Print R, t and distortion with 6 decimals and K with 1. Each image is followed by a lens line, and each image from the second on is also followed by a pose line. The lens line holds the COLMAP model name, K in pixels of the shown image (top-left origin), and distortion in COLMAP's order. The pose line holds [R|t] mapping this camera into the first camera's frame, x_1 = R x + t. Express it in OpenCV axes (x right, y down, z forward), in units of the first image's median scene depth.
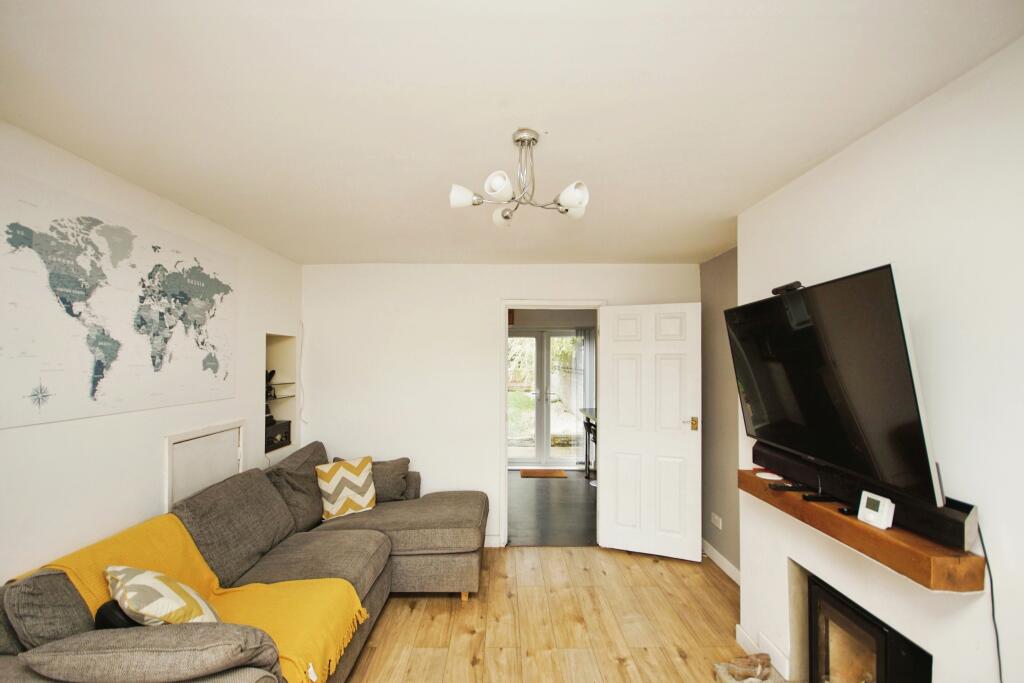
lens RADIAL K [[454.2, 0, 508.2], [0, 454.2, 362.9], [0, 0, 1]] dist [0.001076, 0.000157]
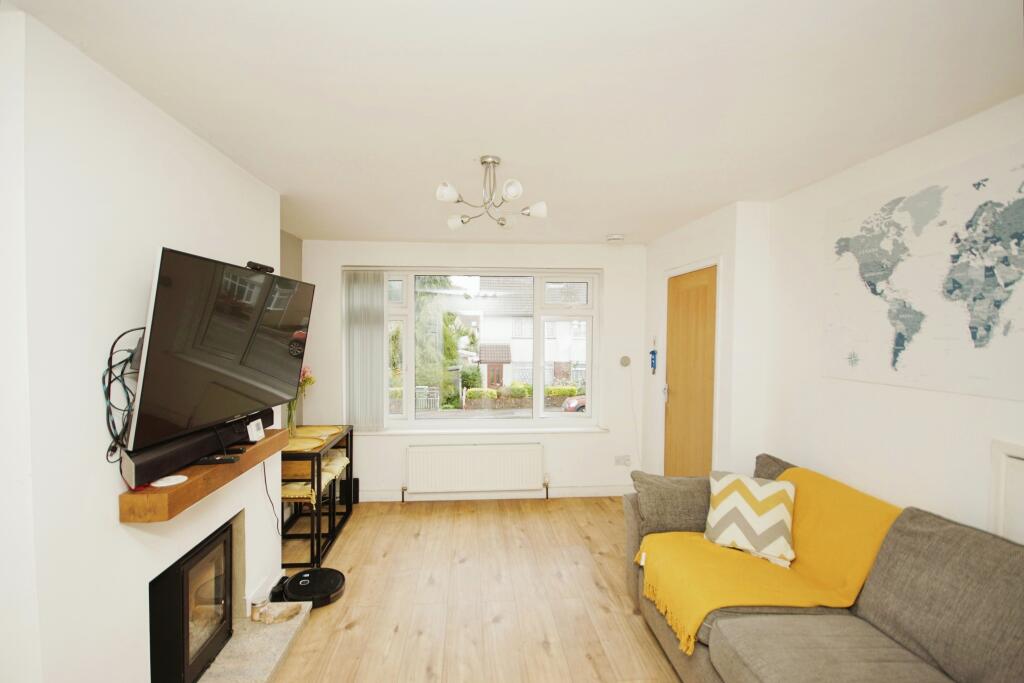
lens RADIAL K [[492.8, 0, 512.0], [0, 492.8, 341.5], [0, 0, 1]] dist [-0.000434, -0.013598]
pose [[-0.997124, -0.001399, -0.075778, 0.064709], [-0.003035, 0.999765, 0.021470, -0.006273], [0.075730, 0.021639, -0.996894, 1.938593]]
